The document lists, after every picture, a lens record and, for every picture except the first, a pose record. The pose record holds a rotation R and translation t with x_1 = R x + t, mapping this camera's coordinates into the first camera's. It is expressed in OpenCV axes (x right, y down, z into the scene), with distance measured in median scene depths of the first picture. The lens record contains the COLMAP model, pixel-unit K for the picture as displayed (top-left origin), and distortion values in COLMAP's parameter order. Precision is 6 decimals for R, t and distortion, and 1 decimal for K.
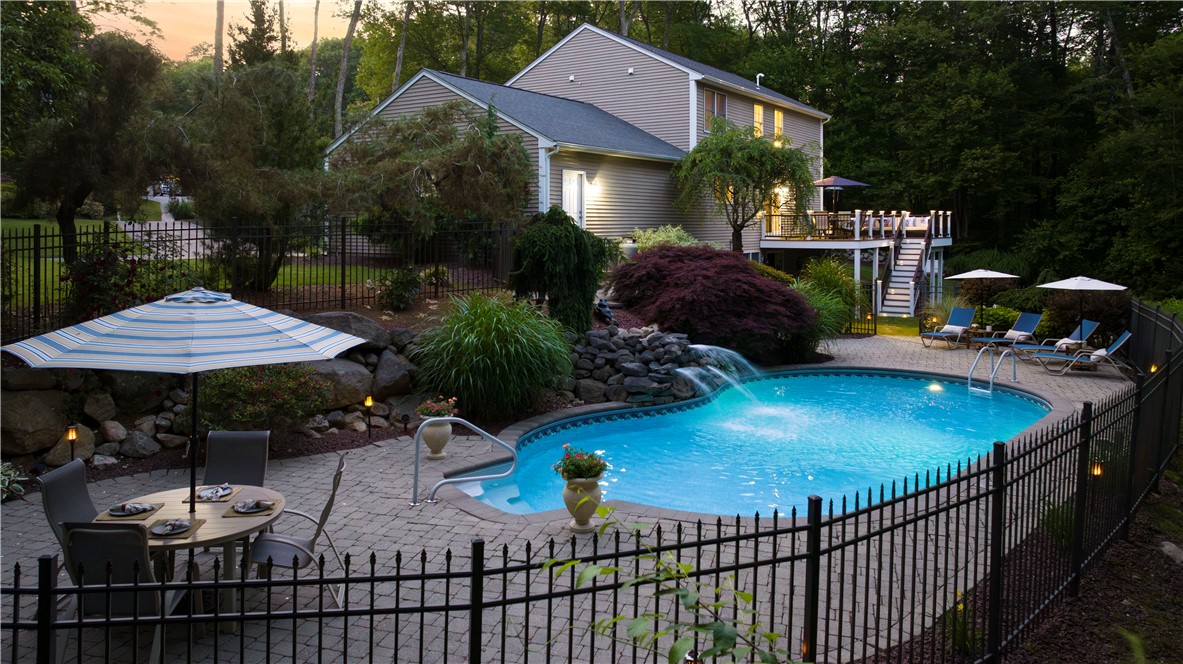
lens RADIAL K [[894.0, 0, 558.1], [0, 894.0, 195.9], [0, 0, 1]] dist [-0.026578, 0.001944]
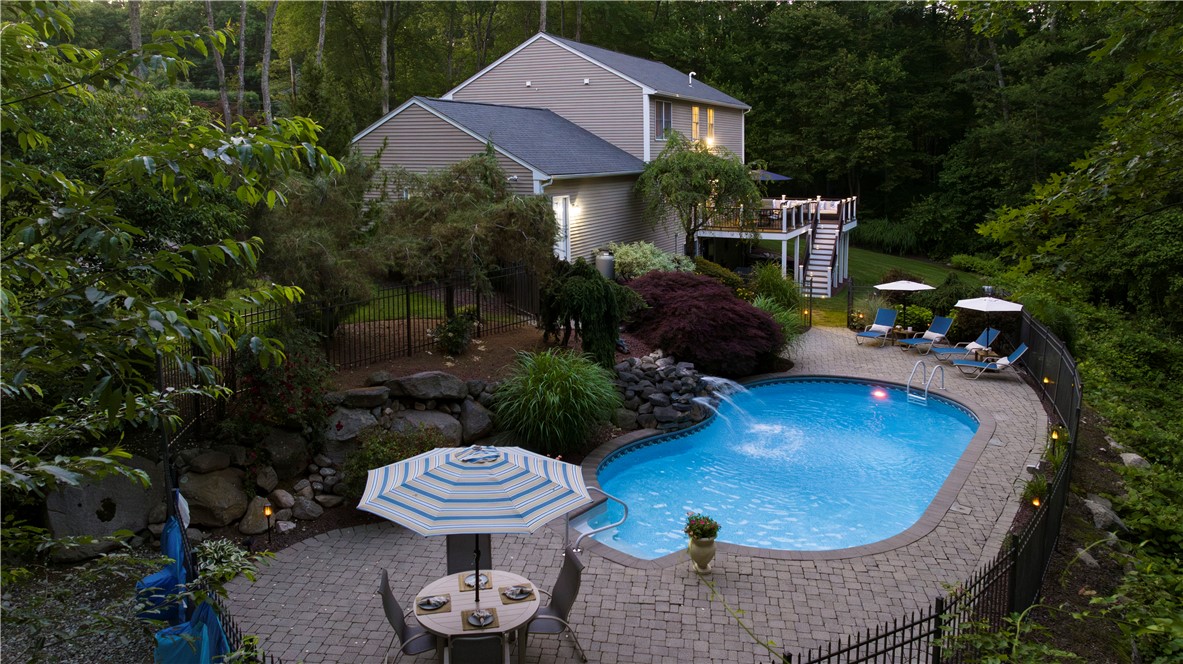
lens RADIAL K [[894.0, 0, 558.1], [0, 894.0, 195.9], [0, 0, 1]] dist [-0.026578, 0.001944]
pose [[0.990645, -0.016349, 0.135480, -0.143978], [0.005216, 0.996608, 0.082124, -0.125755], [-0.136364, -0.080649, 0.987371, -0.115535]]
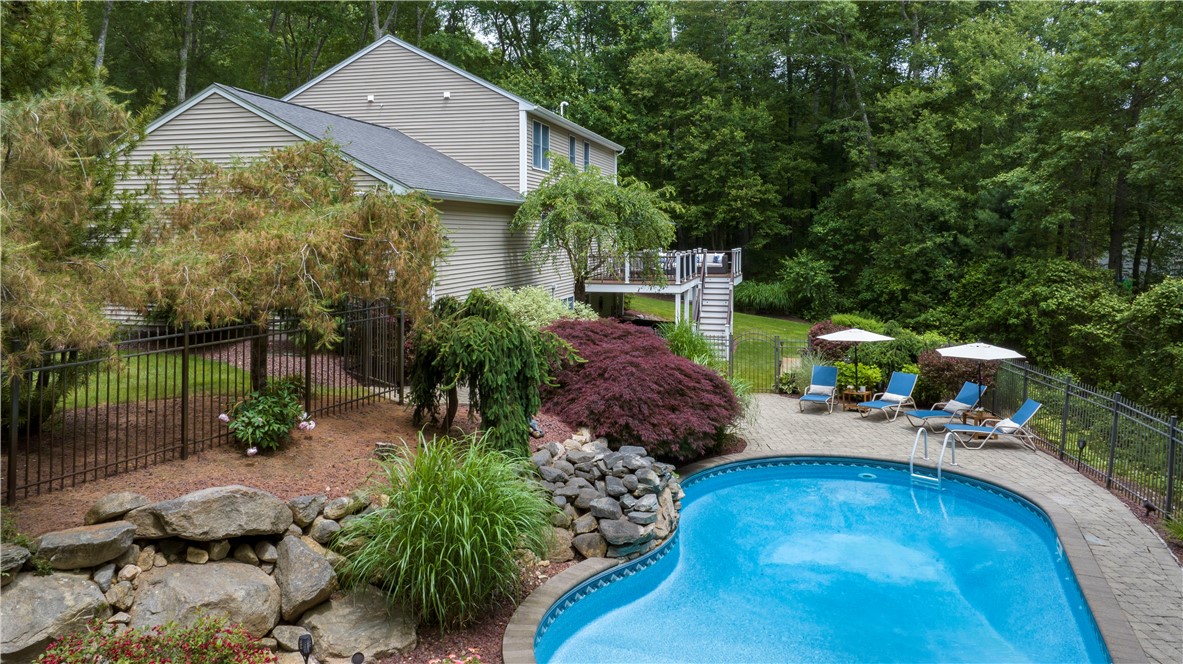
lens RADIAL K [[889.6, 0, 608.8], [0, 889.6, 182.4], [0, 0, 1]] dist [-0.019170, -0.004164]
pose [[0.923842, 0.020281, 0.382237, -0.144469], [-0.011943, 0.999636, -0.024174, -0.048636], [-0.382589, 0.017768, 0.923748, 0.185184]]
